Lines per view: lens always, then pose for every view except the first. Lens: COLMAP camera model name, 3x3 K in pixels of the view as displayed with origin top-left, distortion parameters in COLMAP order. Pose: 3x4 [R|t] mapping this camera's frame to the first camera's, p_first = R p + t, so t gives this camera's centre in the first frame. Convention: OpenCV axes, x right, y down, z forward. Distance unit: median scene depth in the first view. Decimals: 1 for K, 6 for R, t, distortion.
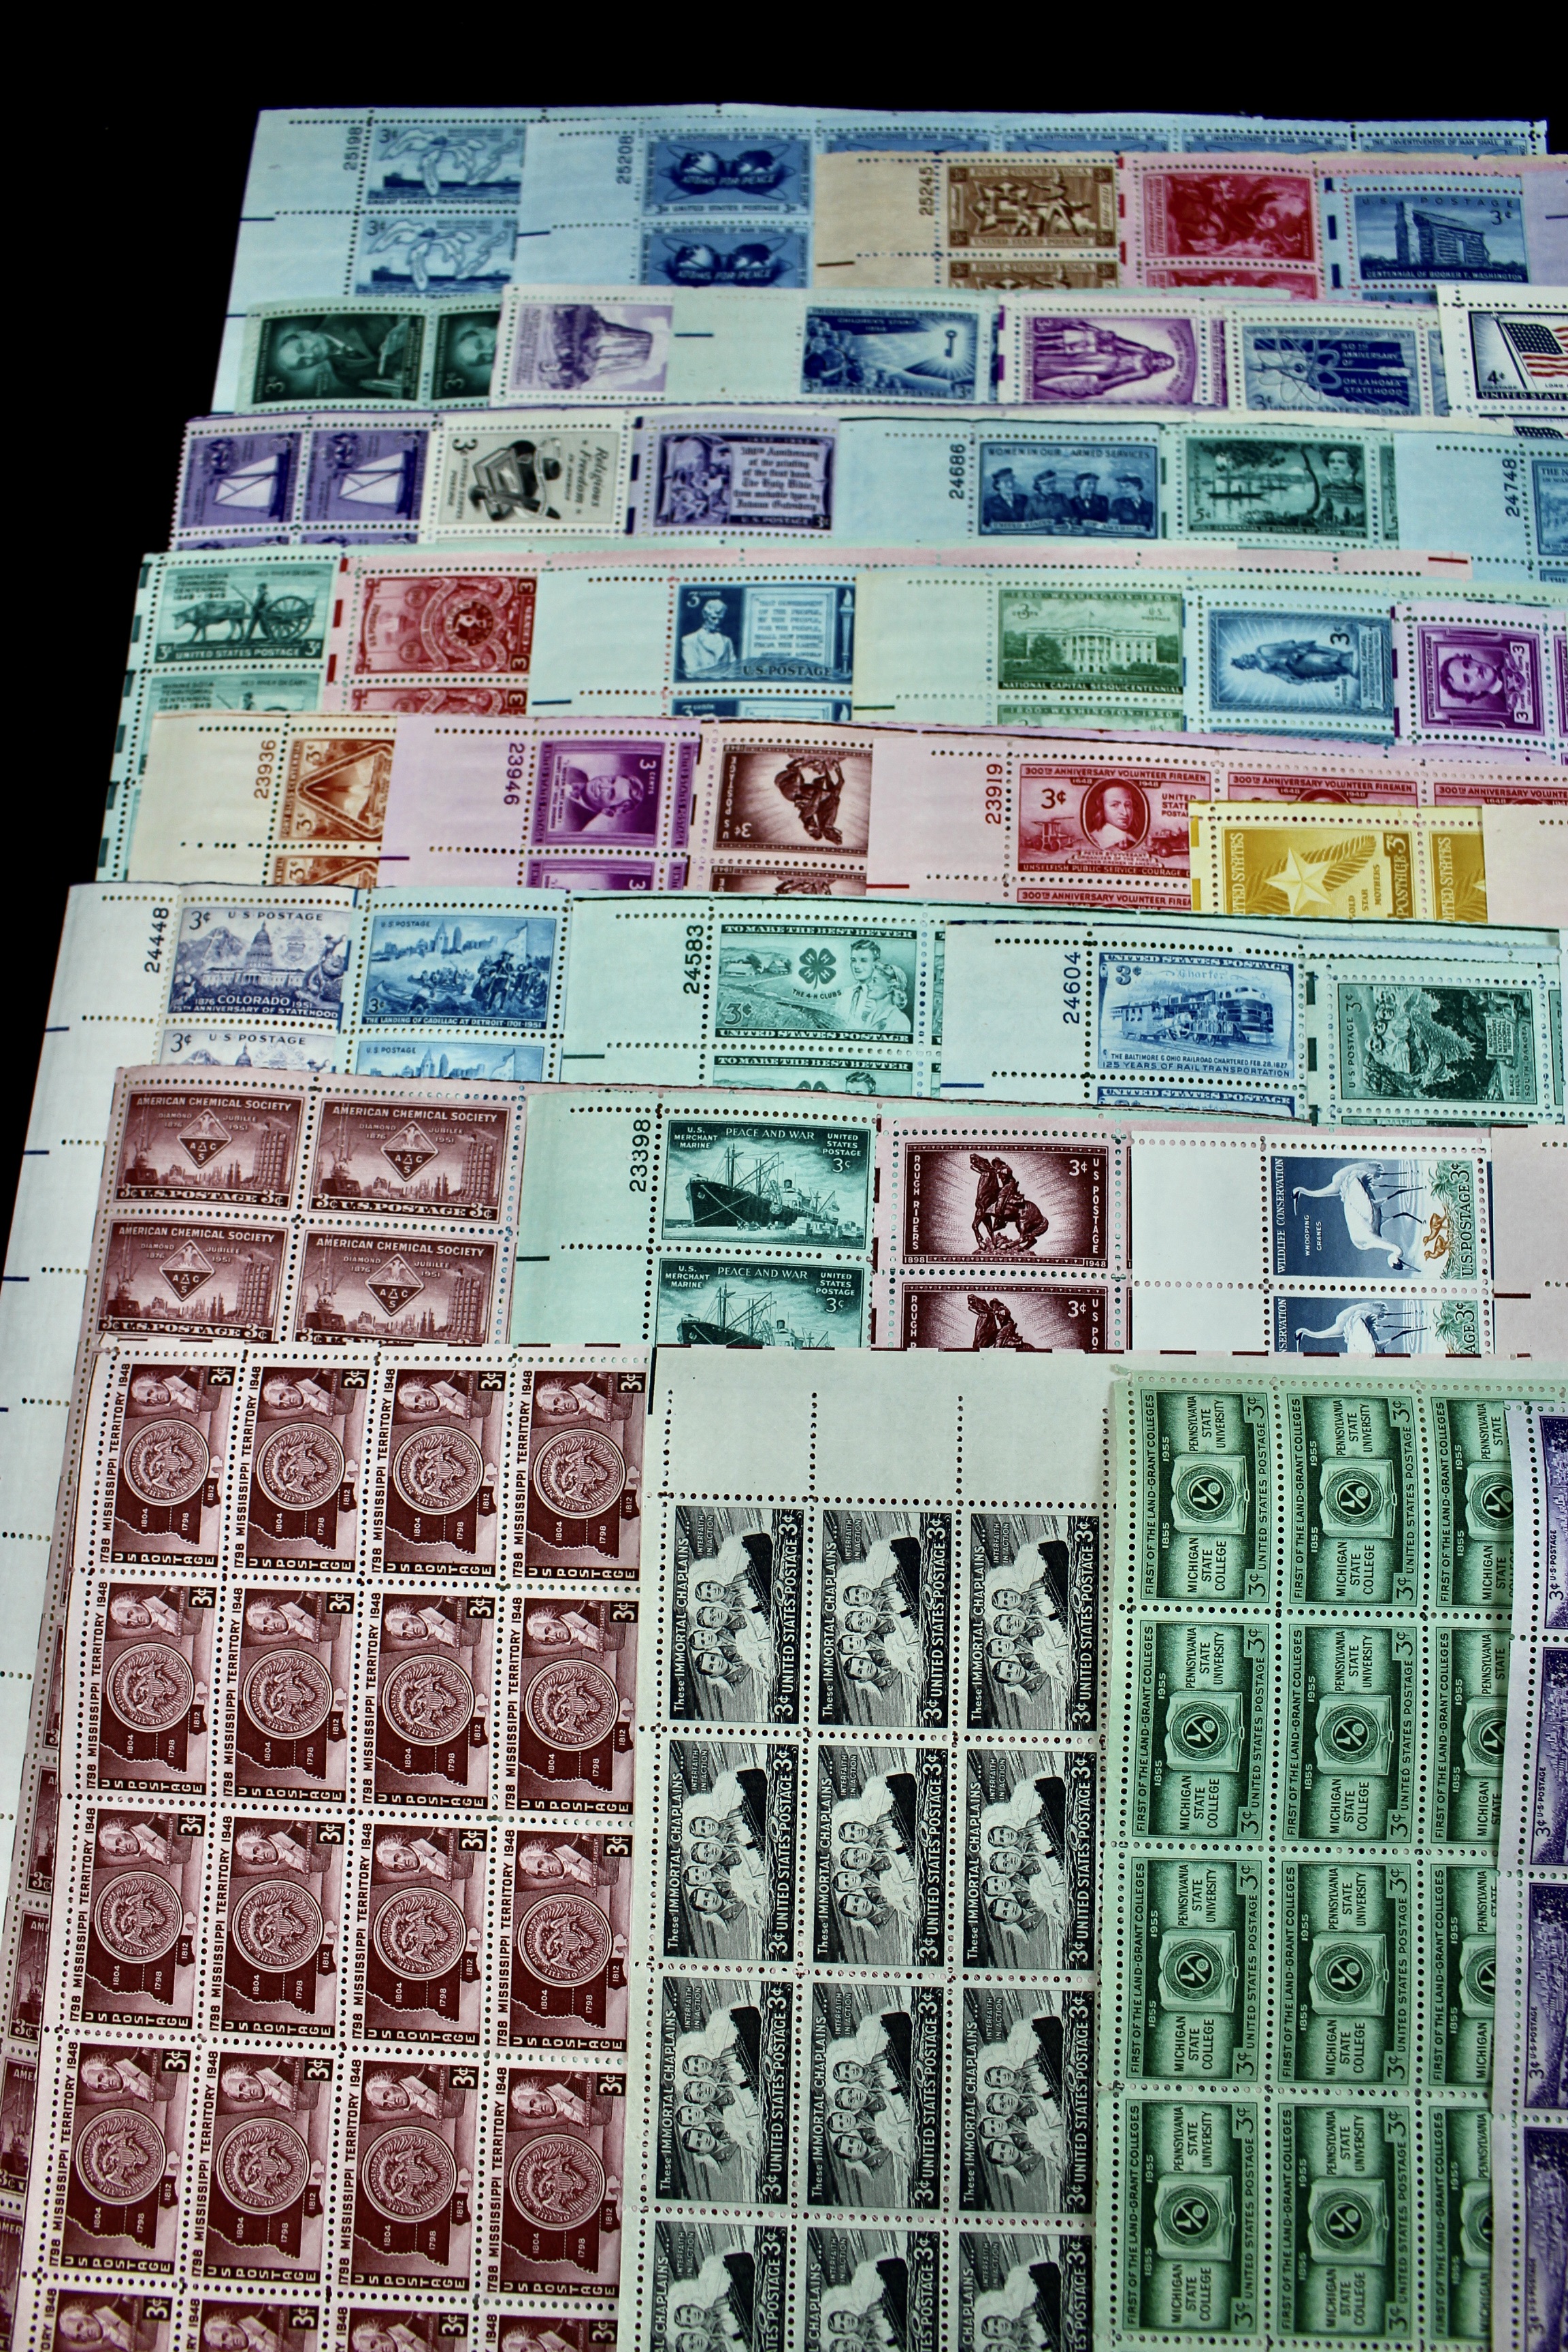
lens RADIAL K [[1946.5, 0, 784.0], [0, 1946.5, 1176.0], [0, 0, 1]] dist [-0.169266, 0.128318]
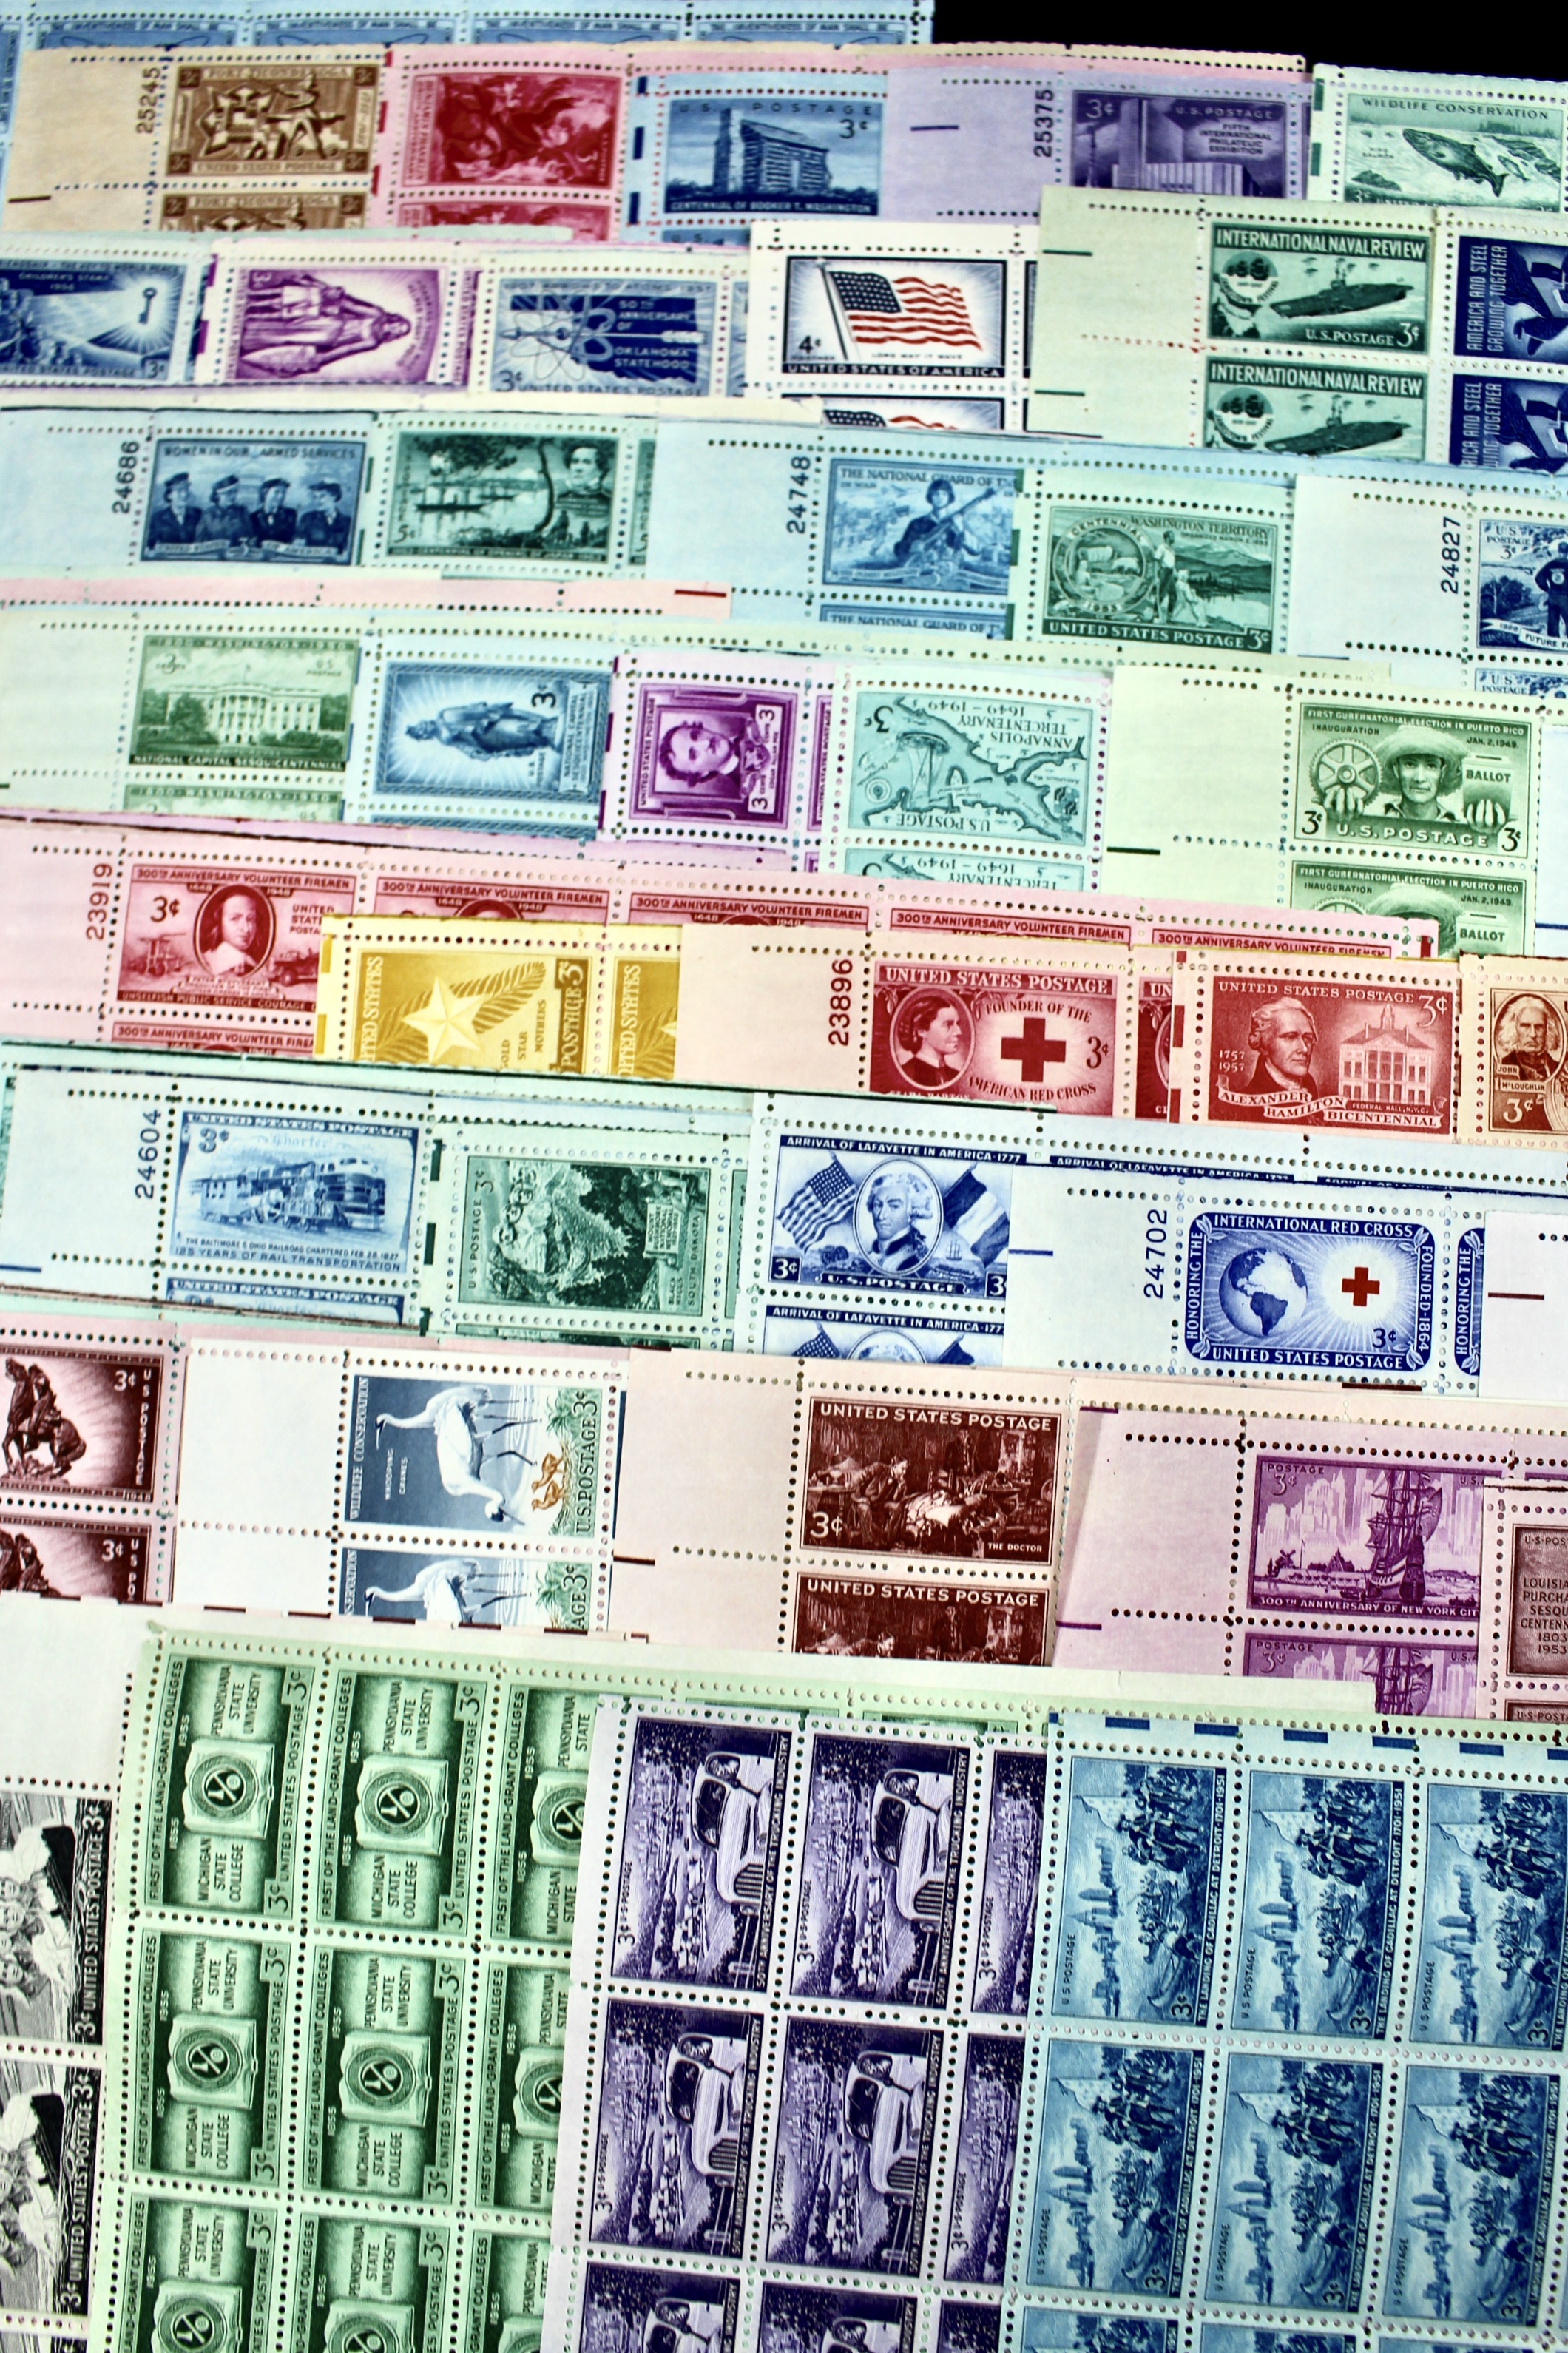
lens RADIAL K [[2123.8, 0, 787.3], [0, 2123.8, 1177.8], [0, 0, 1]] dist [-0.173929, 0.137202]
pose [[0.999631, 0.024871, -0.010907, 0.422234], [-0.023783, 0.995609, 0.090536, -0.170574], [0.013111, -0.090243, 0.995833, 0.108165]]
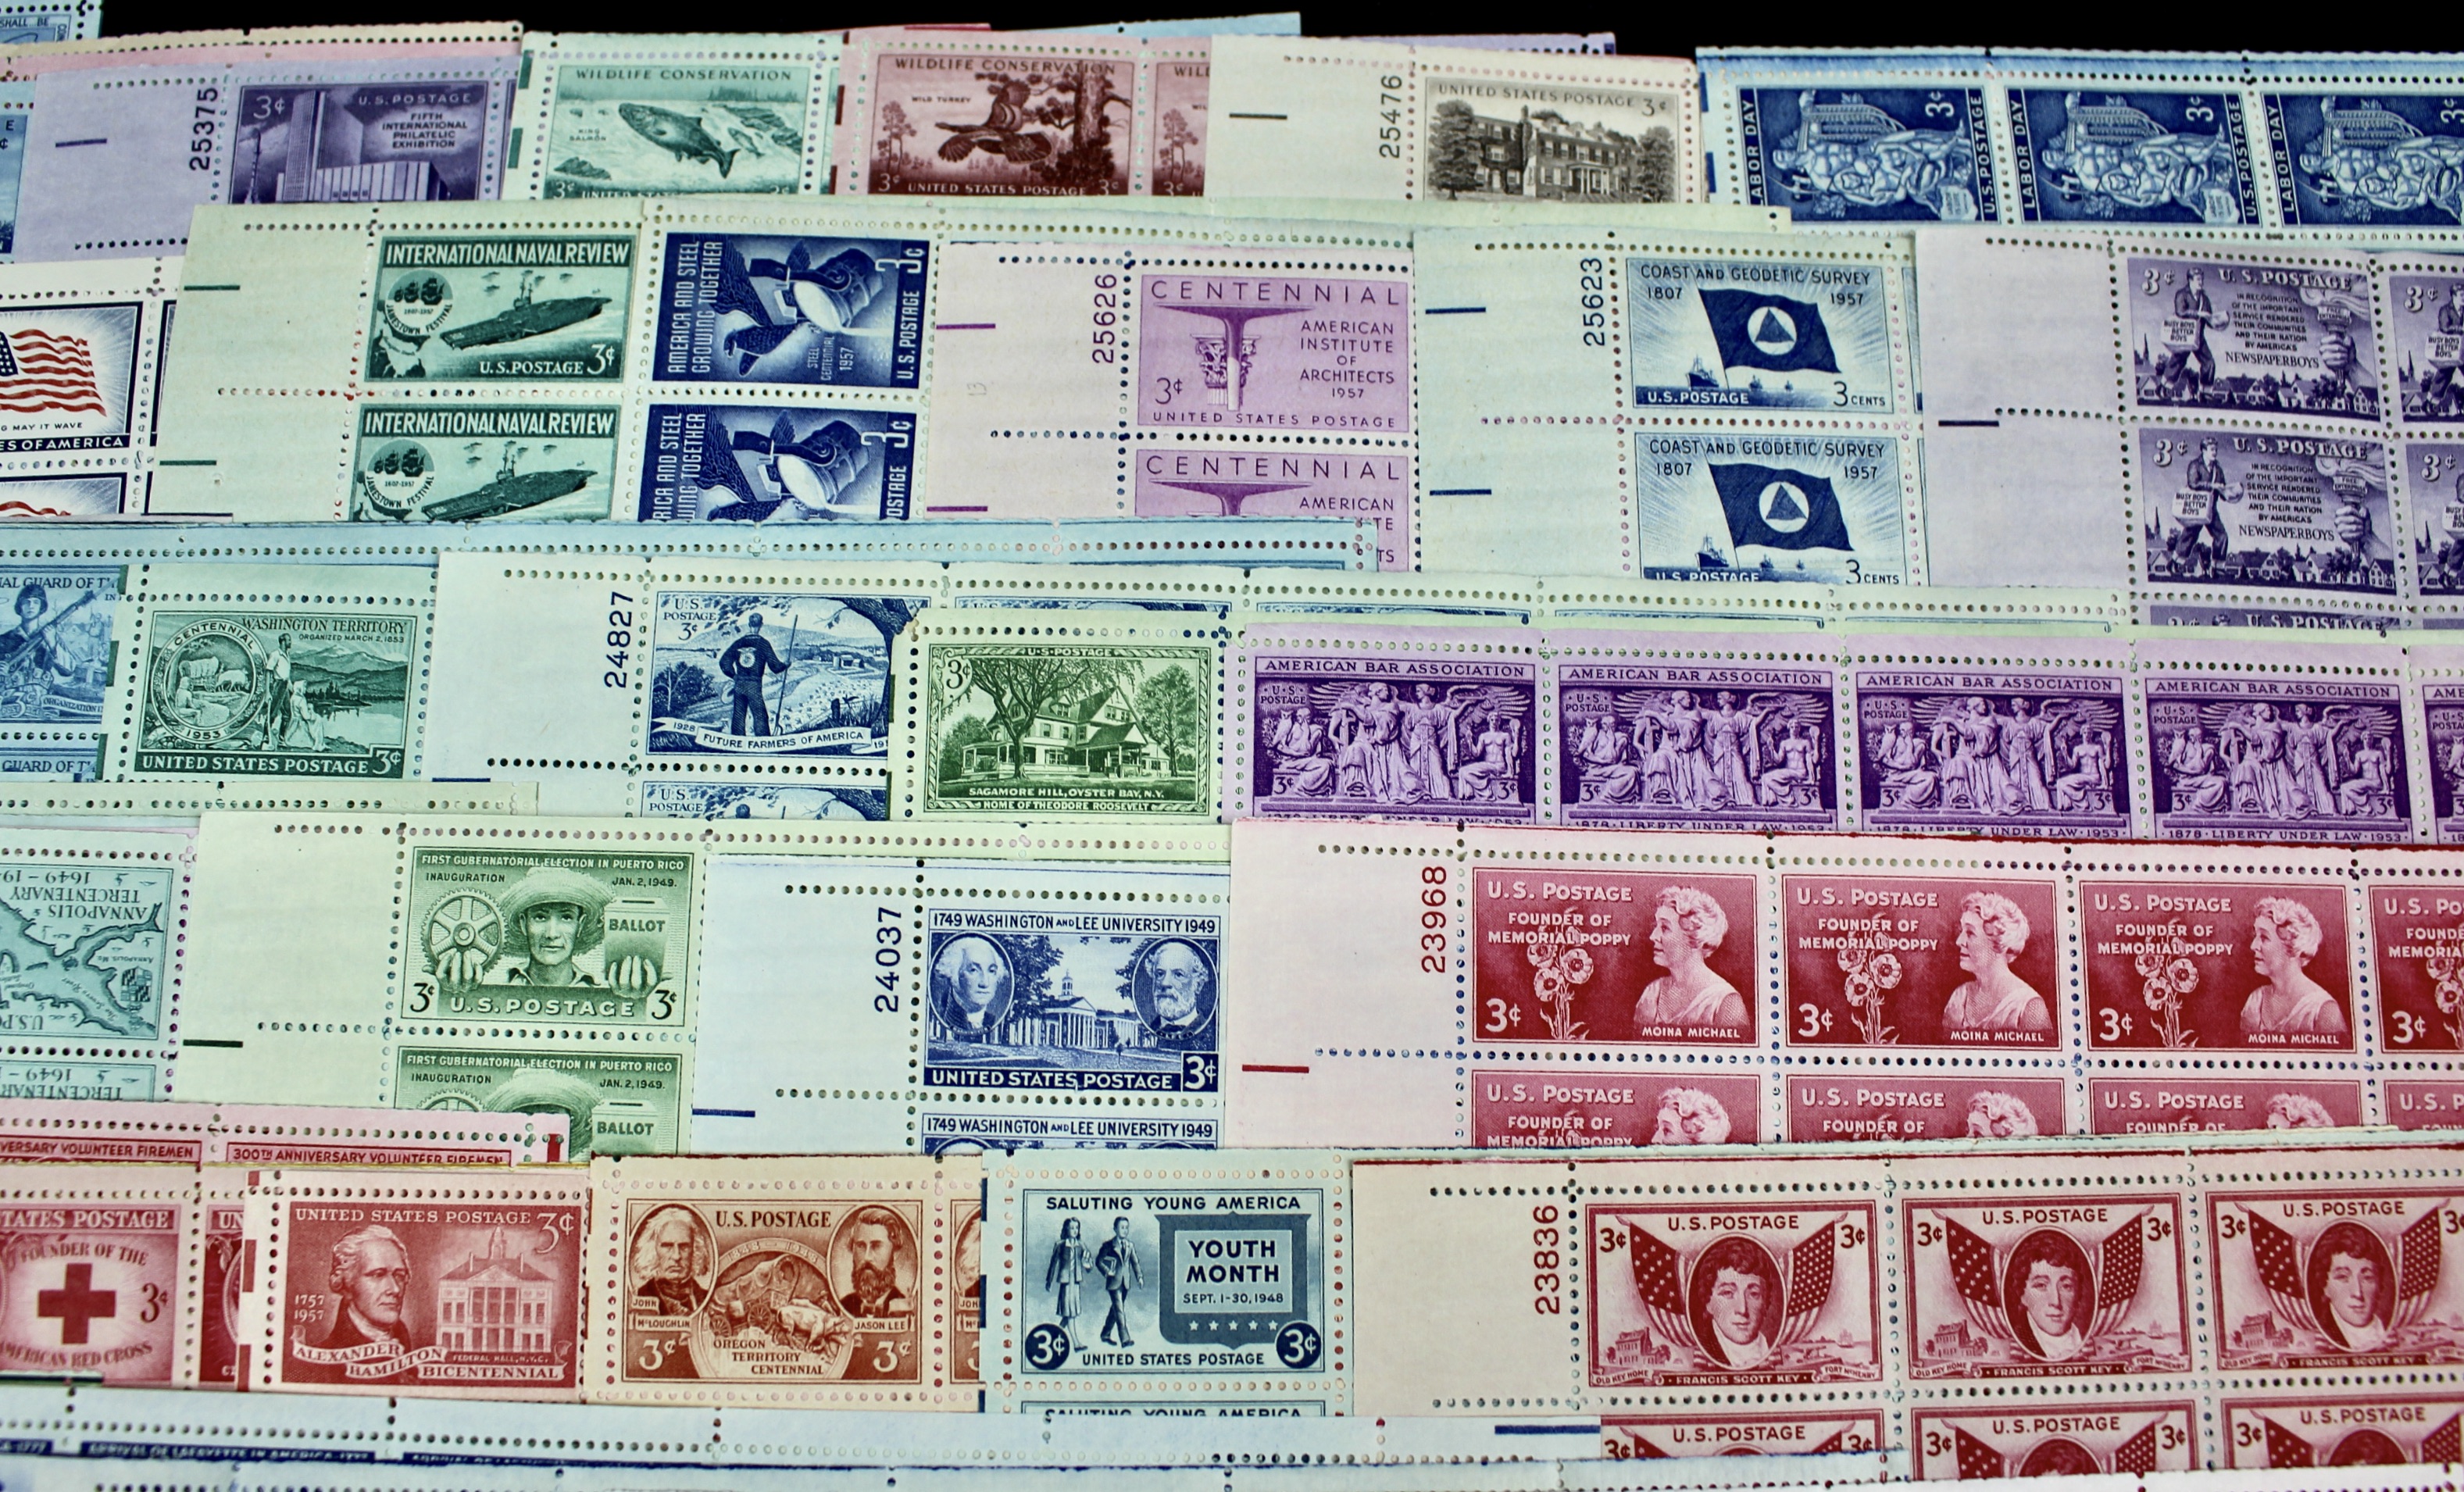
lens RADIAL K [[2140.0, 0, 1205.0], [0, 2140.0, 699.6], [0, 0, 1]] dist [-0.155861, 0.109858]
pose [[0.997798, -0.032985, 0.057549, 0.862344], [0.032580, 0.999437, 0.007967, -0.345099], [-0.057779, -0.006074, 0.998311, 0.265307]]
